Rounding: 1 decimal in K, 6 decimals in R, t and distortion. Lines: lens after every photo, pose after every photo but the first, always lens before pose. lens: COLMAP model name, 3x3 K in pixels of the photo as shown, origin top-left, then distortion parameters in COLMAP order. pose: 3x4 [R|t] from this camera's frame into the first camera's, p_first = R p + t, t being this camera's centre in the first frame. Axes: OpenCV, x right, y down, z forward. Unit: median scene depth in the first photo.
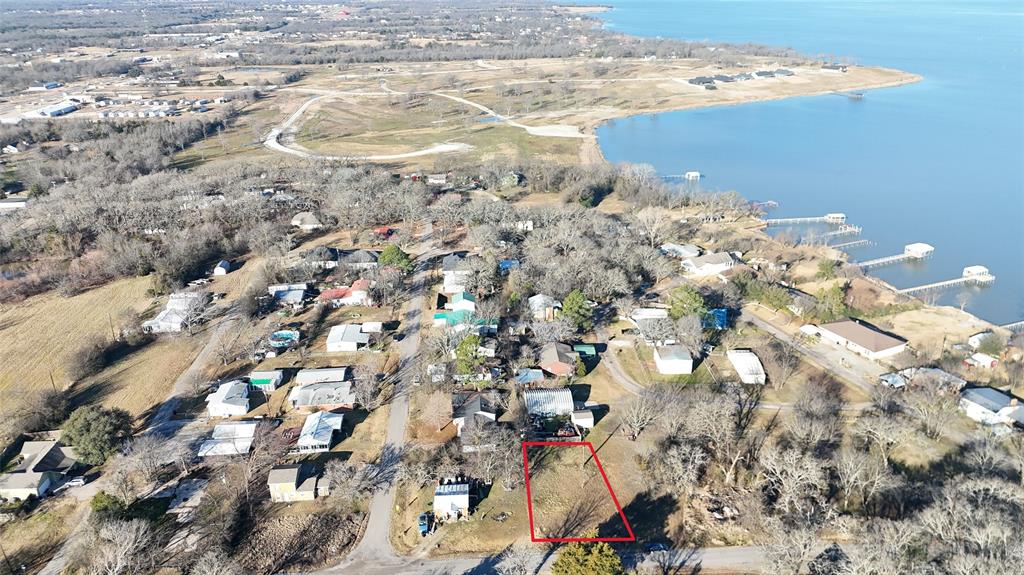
lens RADIAL K [[749.4, 0, 513.8], [0, 749.4, 285.5], [0, 0, 1]] dist [0.086431, -0.091266]
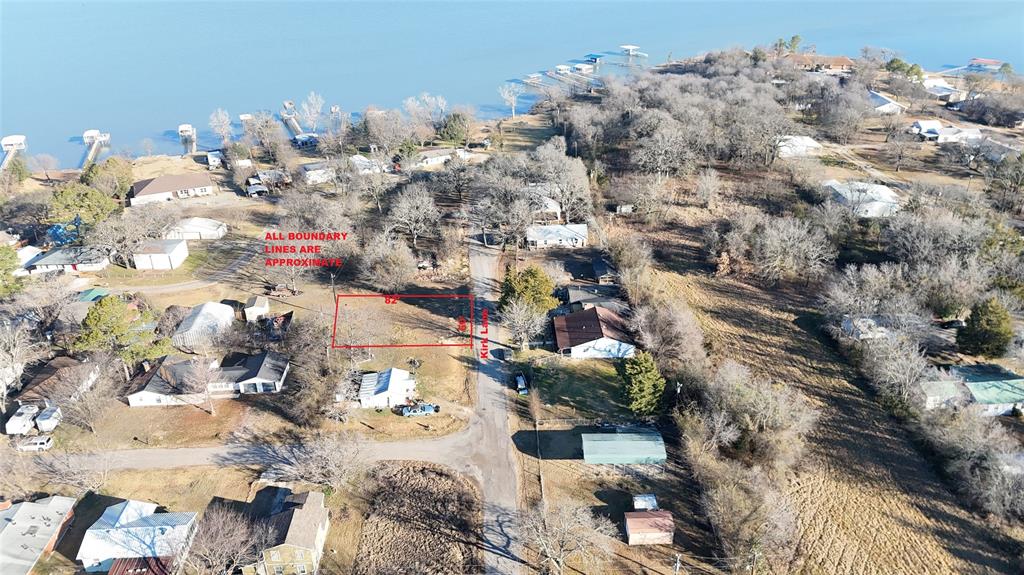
lens RADIAL K [[749.4, 0, 513.8], [0, 749.4, 285.5], [0, 0, 1]] dist [0.086431, -0.091266]
pose [[0.017850, -0.440101, 0.897771, -0.474075], [0.390234, 0.829767, 0.399005, -0.048155], [-0.920543, 0.343218, 0.186554, 0.426887]]
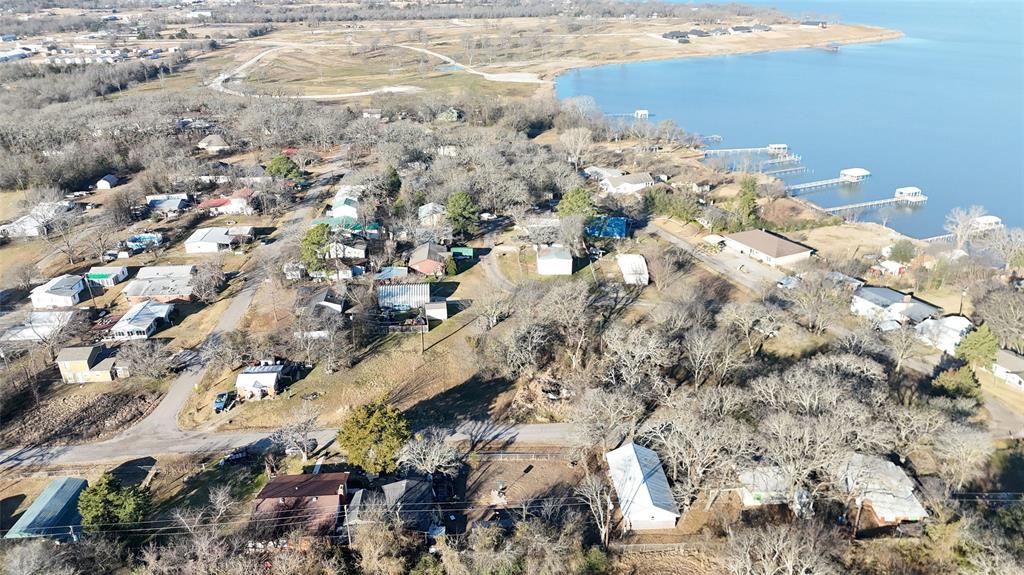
lens RADIAL K [[749.4, 0, 513.8], [0, 749.4, 285.5], [0, 0, 1]] dist [0.086431, -0.091266]
pose [[0.999989, 0.003503, -0.003229, 0.141114], [-0.003426, 0.999718, 0.023488, 0.092545], [0.003310, -0.023477, 0.999719, 0.057331]]
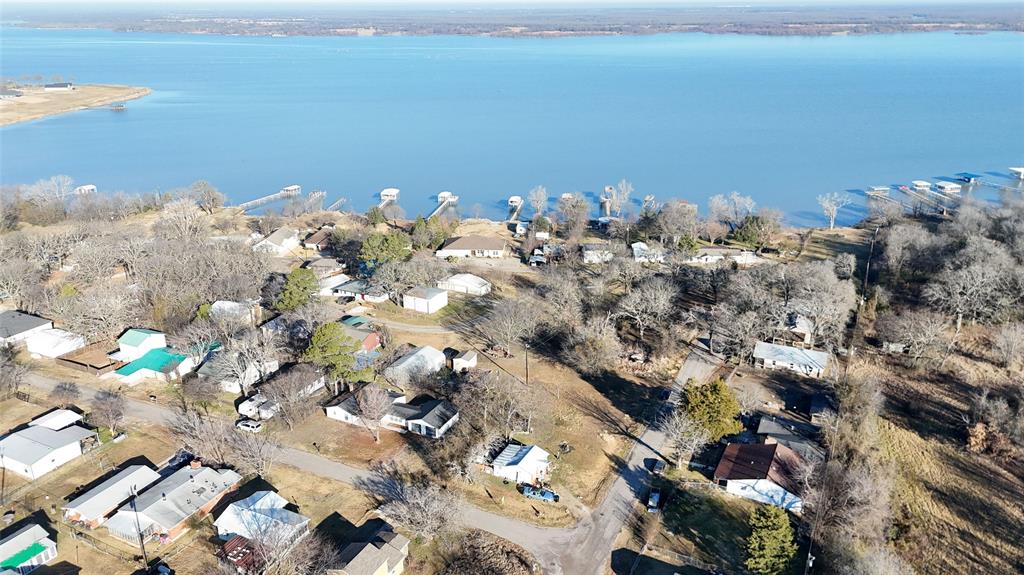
lens RADIAL K [[749.4, 0, 513.8], [0, 749.4, 285.5], [0, 0, 1]] dist [0.086431, -0.091266]
pose [[0.499022, -0.285614, 0.818169, -0.440151], [0.324995, 0.936898, 0.128839, -0.003990], [-0.803340, 0.201608, 0.560357, 0.316265]]
